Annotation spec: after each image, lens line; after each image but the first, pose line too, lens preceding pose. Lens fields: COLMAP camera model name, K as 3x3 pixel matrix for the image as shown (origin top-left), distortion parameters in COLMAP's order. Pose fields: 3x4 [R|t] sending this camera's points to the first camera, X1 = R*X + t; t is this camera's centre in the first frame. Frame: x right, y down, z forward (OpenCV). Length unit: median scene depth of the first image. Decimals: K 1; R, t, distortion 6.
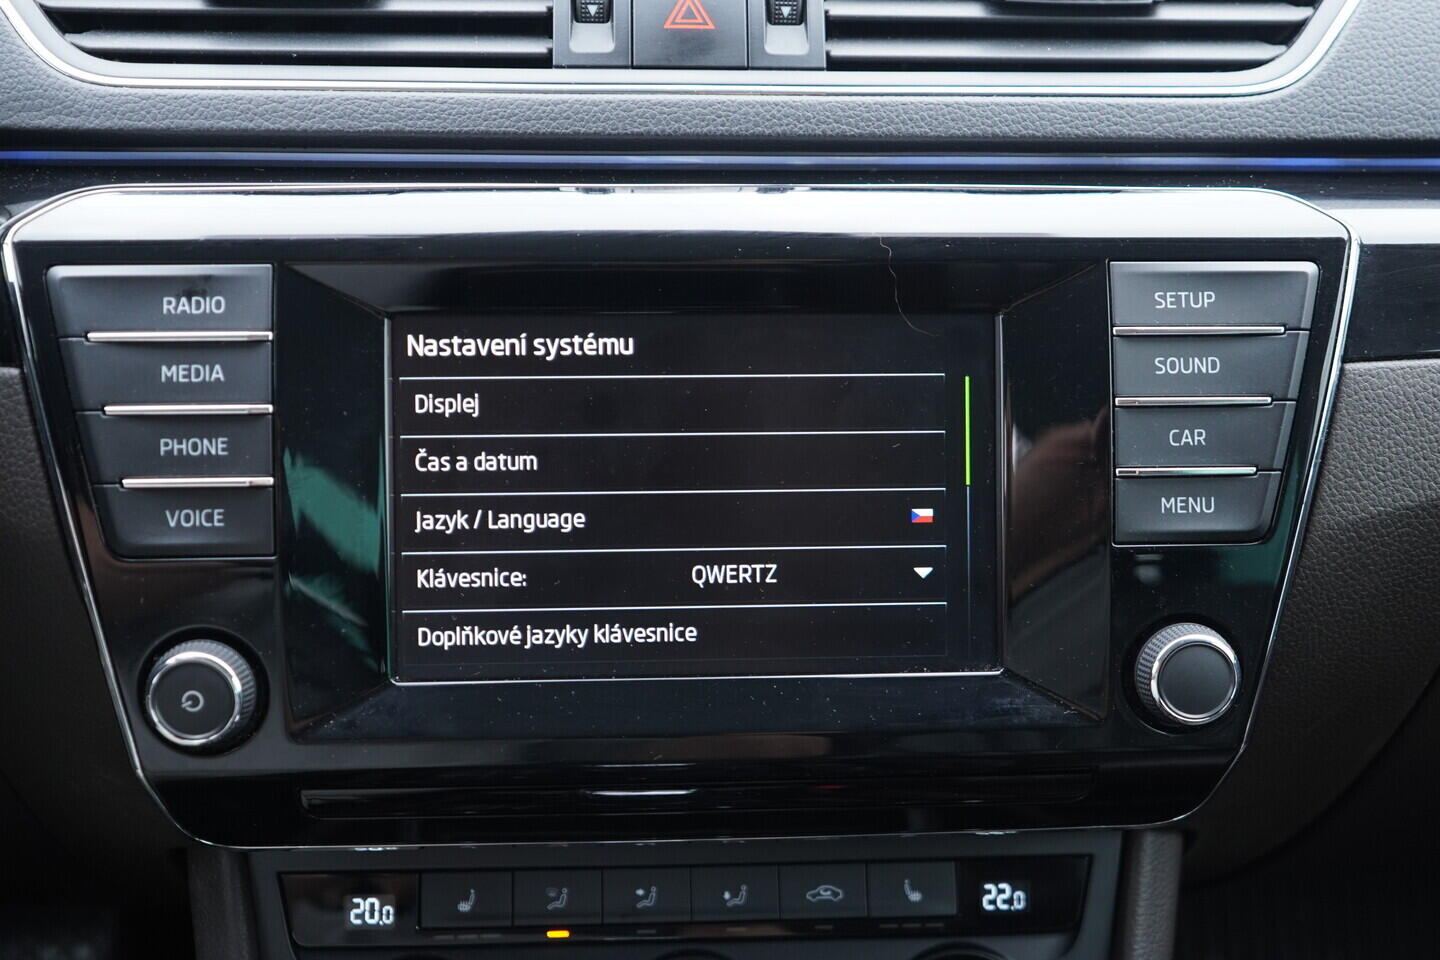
lens RADIAL K [[1603.5, 0, 720.0], [0, 1603.5, 480.0], [0, 0, 1]] dist [-0.000889, 0.002884]
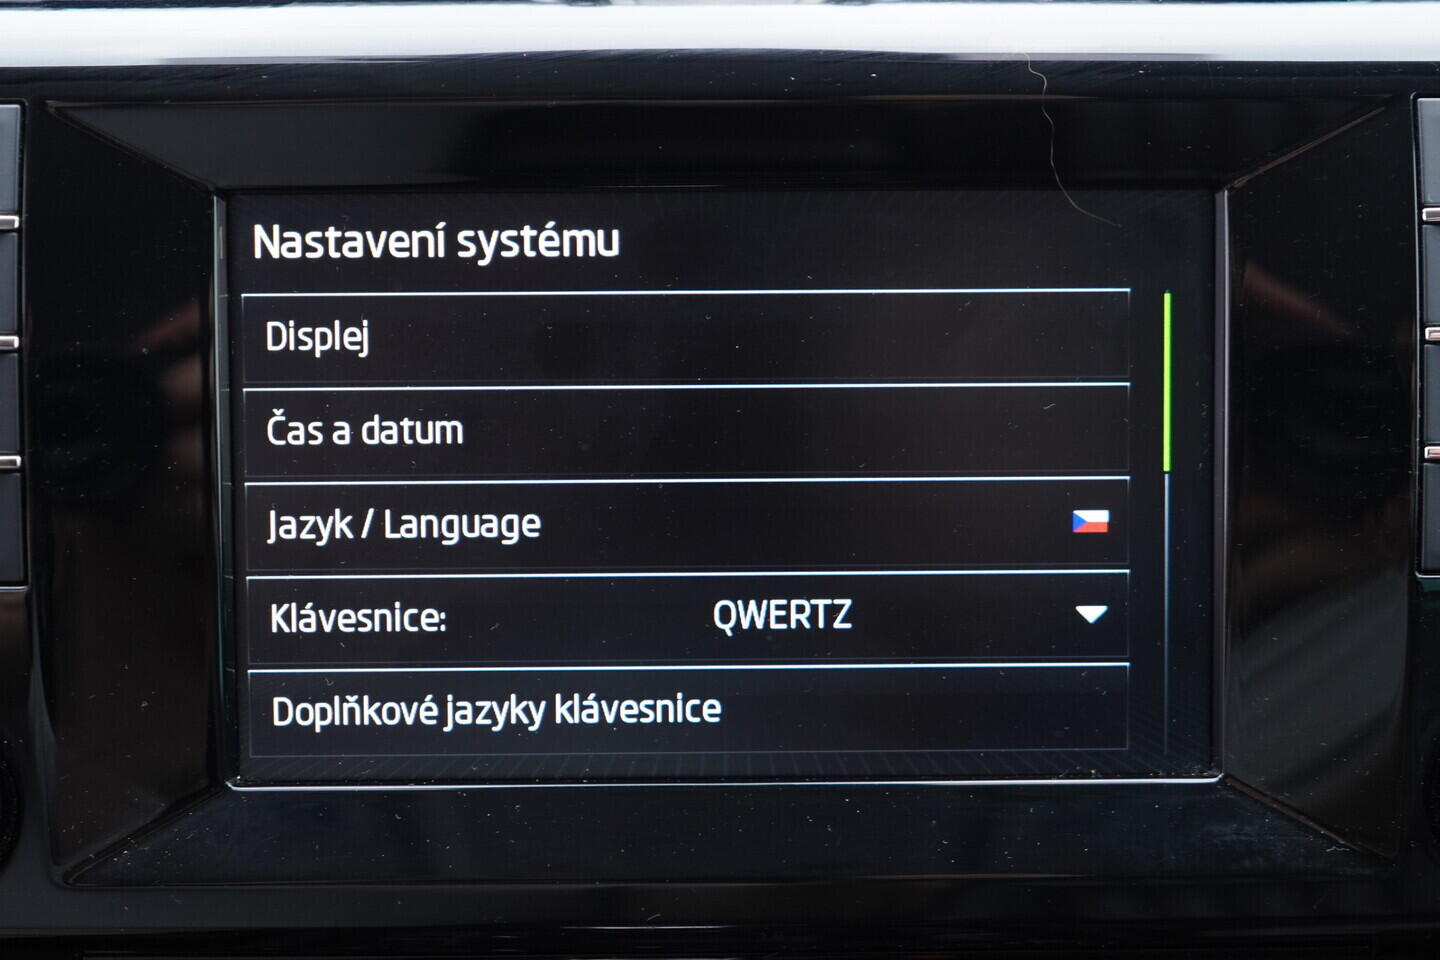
lens RADIAL K [[1520.7, 0, 729.8], [0, 1520.7, 482.1], [0, 0, 1]] dist [-0.010375, -0.021808]
pose [[0.998823, 0.005661, -0.048182, 0.016776], [-0.004593, 0.999742, 0.022259, -0.005112], [0.048295, -0.022012, 0.998591, 0.420601]]
